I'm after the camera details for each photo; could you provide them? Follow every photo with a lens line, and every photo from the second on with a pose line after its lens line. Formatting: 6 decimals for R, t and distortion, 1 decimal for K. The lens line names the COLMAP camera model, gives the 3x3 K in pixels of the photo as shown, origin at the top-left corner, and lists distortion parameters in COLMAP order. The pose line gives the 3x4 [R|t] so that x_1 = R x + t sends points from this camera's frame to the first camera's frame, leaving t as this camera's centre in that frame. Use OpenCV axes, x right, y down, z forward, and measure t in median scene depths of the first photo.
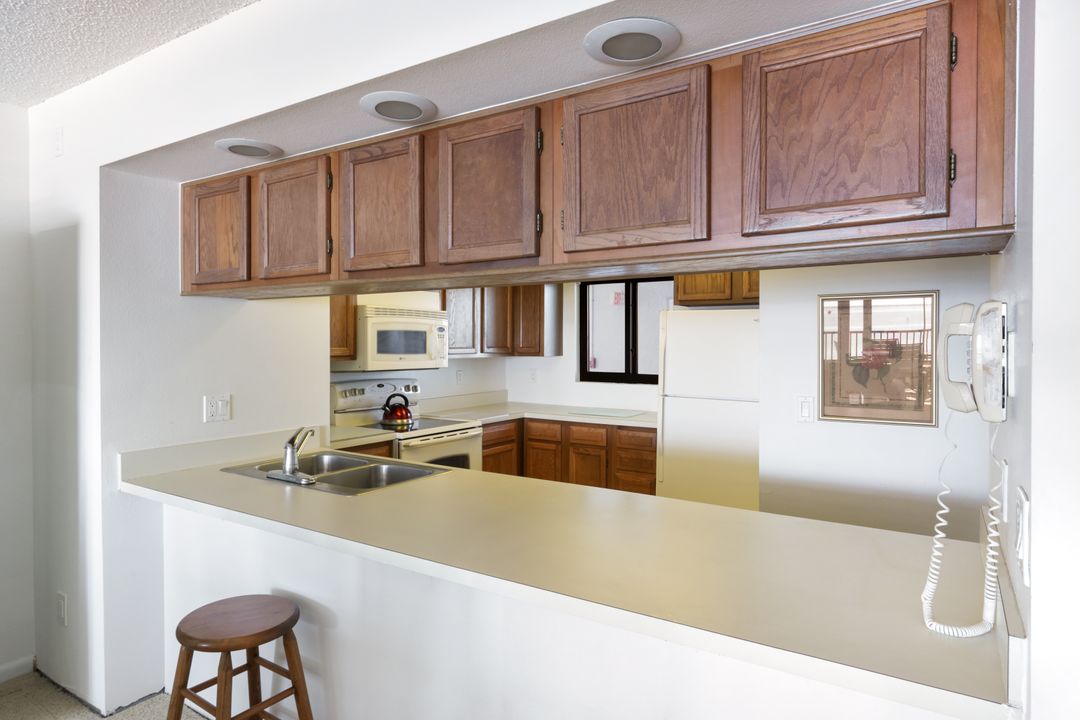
lens RADIAL K [[629.8, 0, 547.0], [0, 629.8, 351.9], [0, 0, 1]] dist [0.026943, 0.001990]
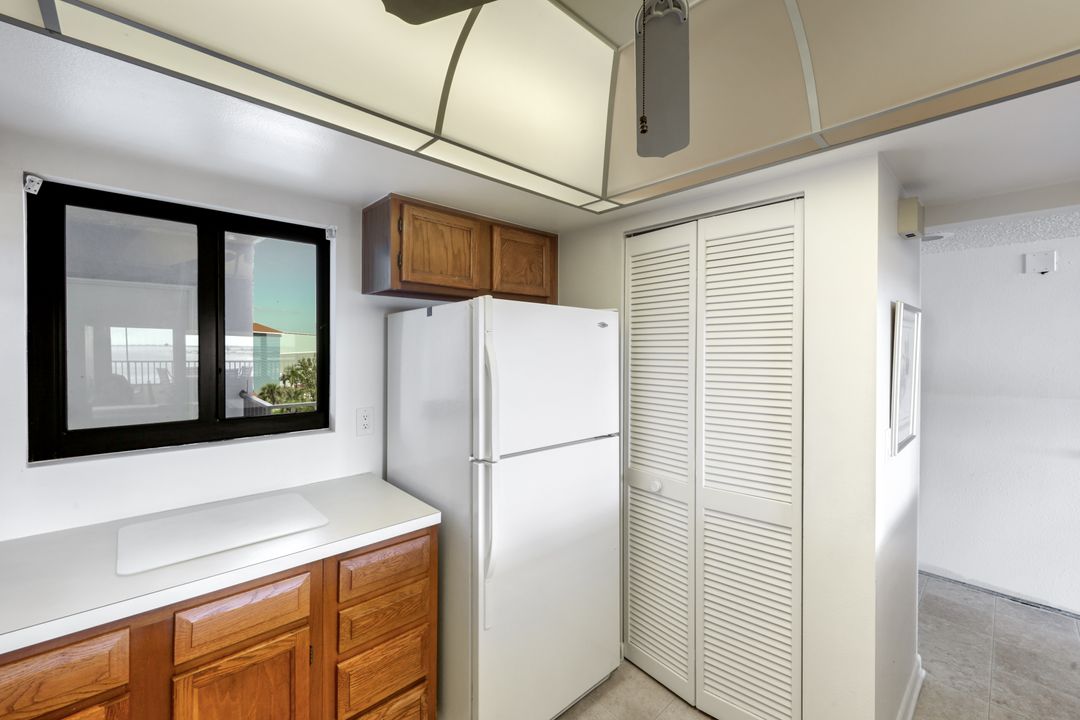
lens RADIAL K [[430.6, 0, 536.5], [0, 430.6, 348.2], [0, 0, 1]] dist [-0.006253, -0.000030]
pose [[0.266438, -0.002341, 0.963849, -0.136964], [0.007436, 0.999972, 0.000373, -0.021529], [-0.963823, 0.007068, 0.266448, 0.819764]]
